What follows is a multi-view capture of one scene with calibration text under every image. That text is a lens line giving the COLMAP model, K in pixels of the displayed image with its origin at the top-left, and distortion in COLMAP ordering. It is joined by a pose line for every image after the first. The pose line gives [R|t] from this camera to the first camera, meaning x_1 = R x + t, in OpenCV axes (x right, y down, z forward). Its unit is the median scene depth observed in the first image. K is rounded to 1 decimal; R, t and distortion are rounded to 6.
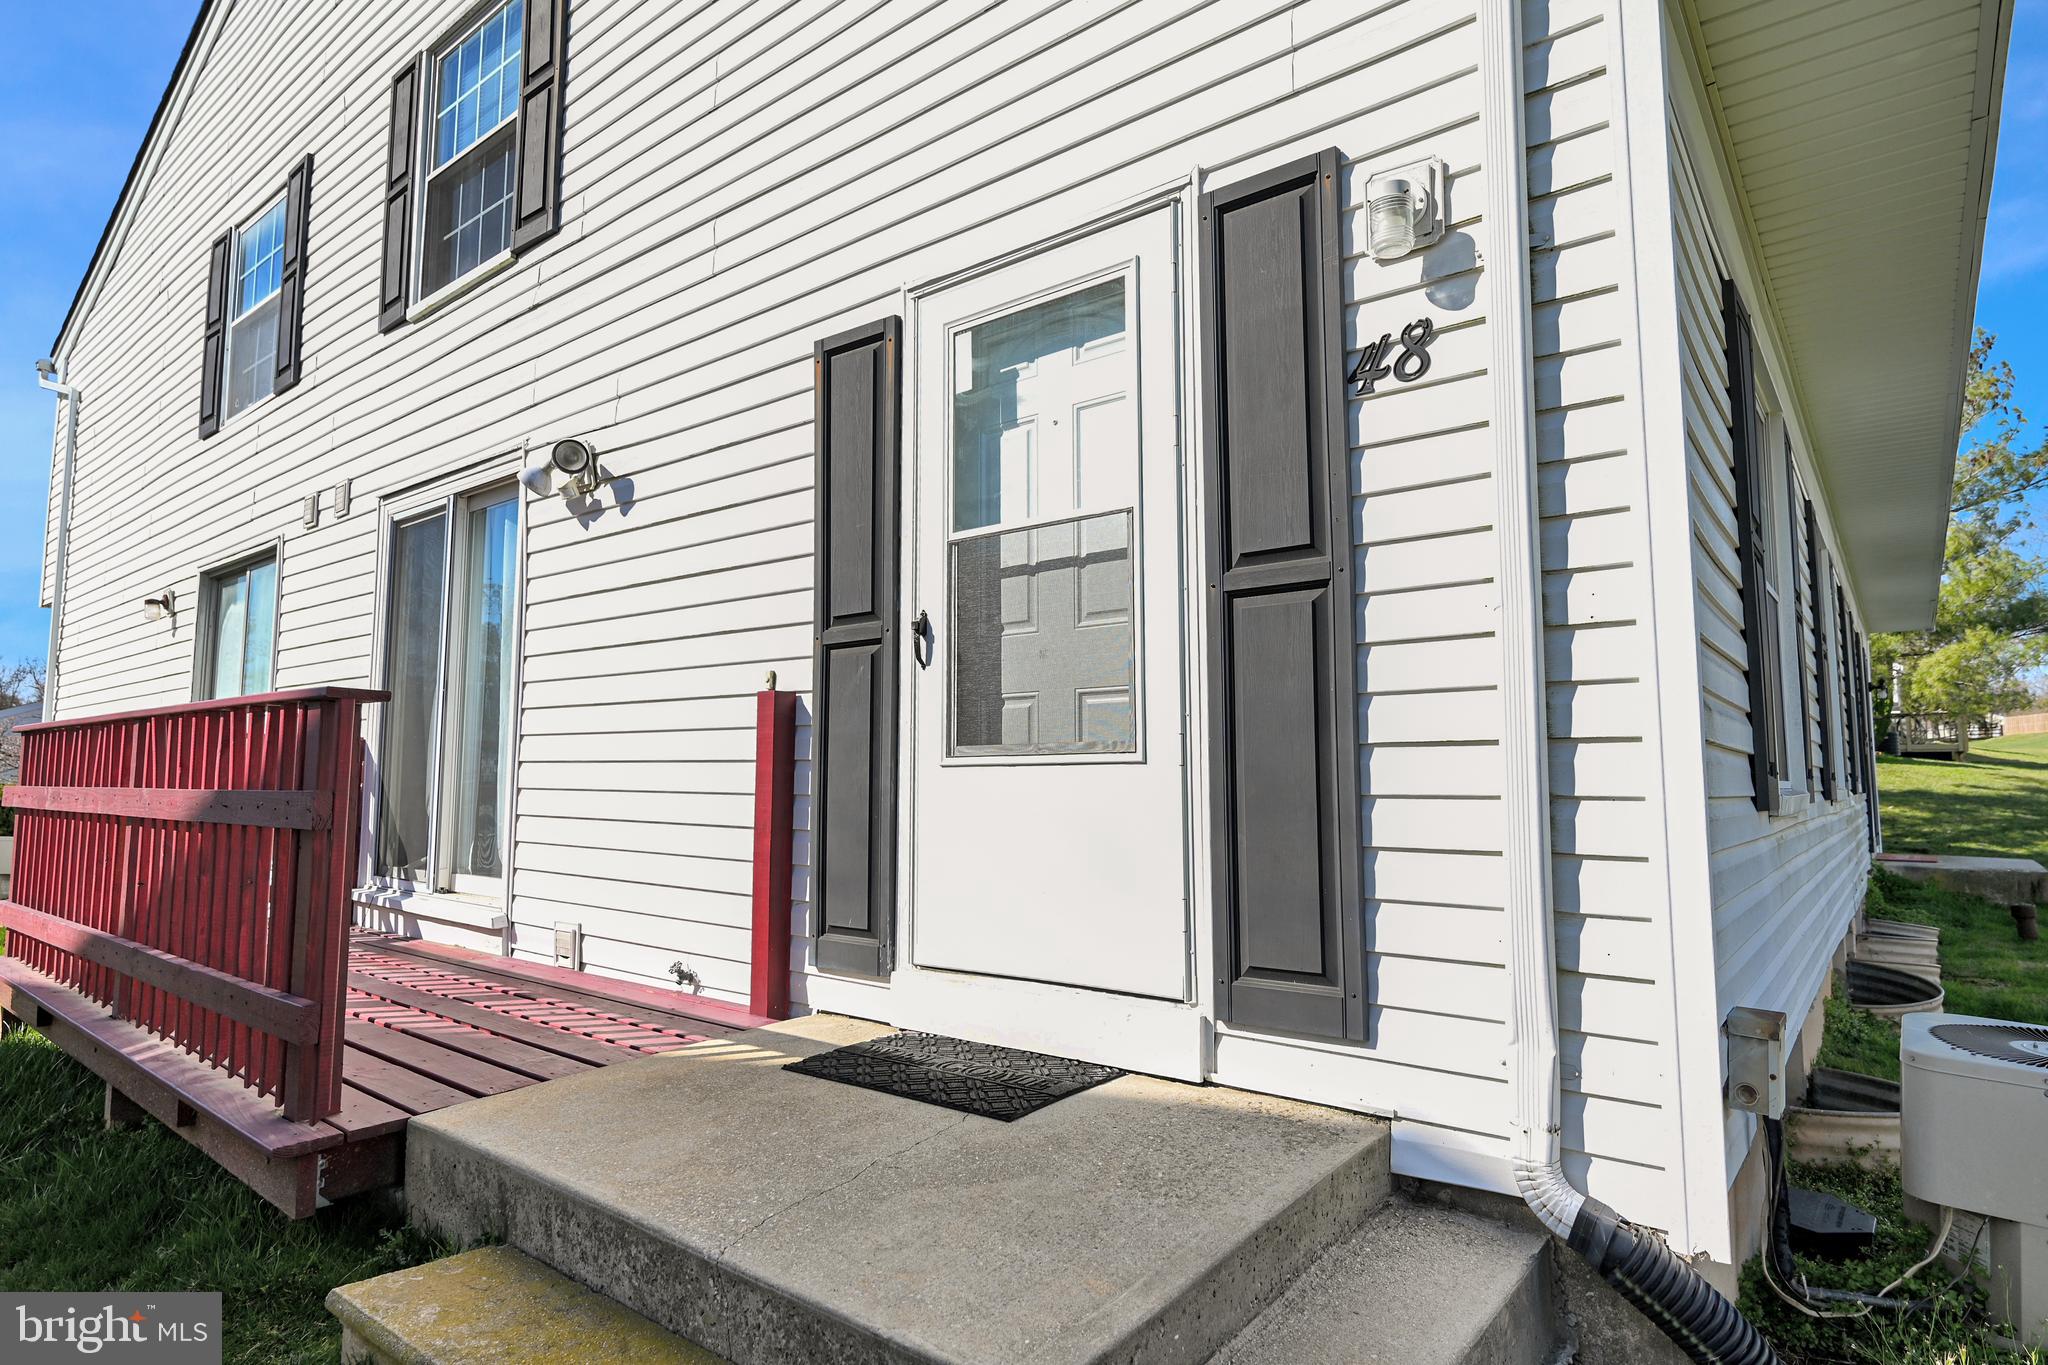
lens RADIAL K [[1108.7, 0, 1025.3], [0, 1108.7, 674.5], [0, 0, 1]] dist [-0.001992, -0.001241]
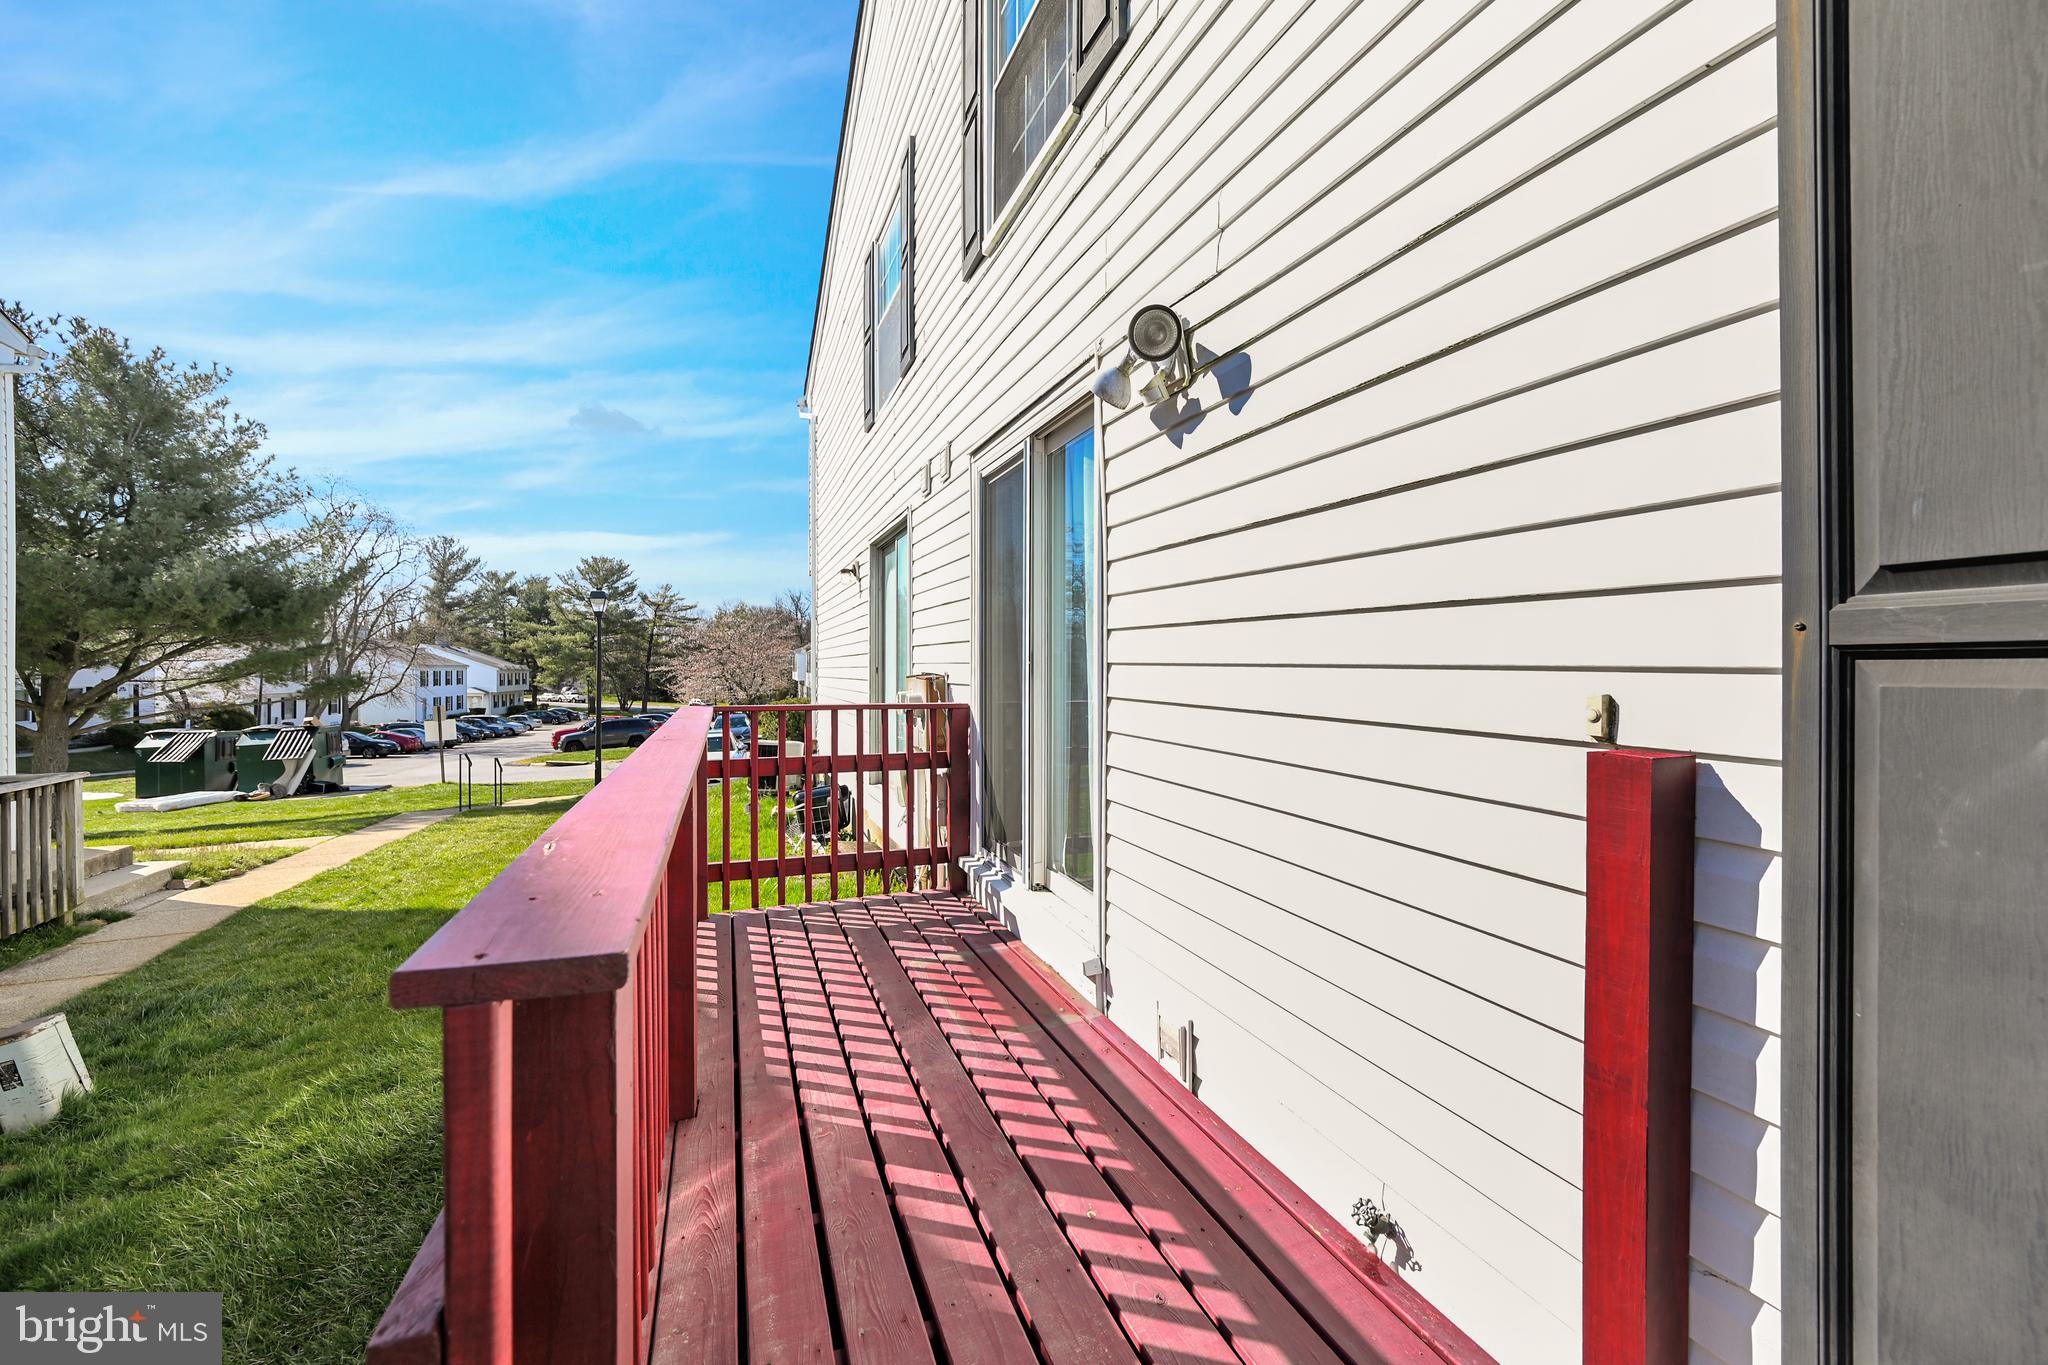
lens RADIAL K [[846.1, 0, 1034.9], [0, 846.1, 666.4], [0, 0, 1]] dist [0.001536, 0.000220]
pose [[0.859250, -0.000130, -0.511555, -0.209385], [0.047181, 0.995758, 0.078996, -0.042382], [0.509375, -0.092013, 0.855611, 0.503741]]
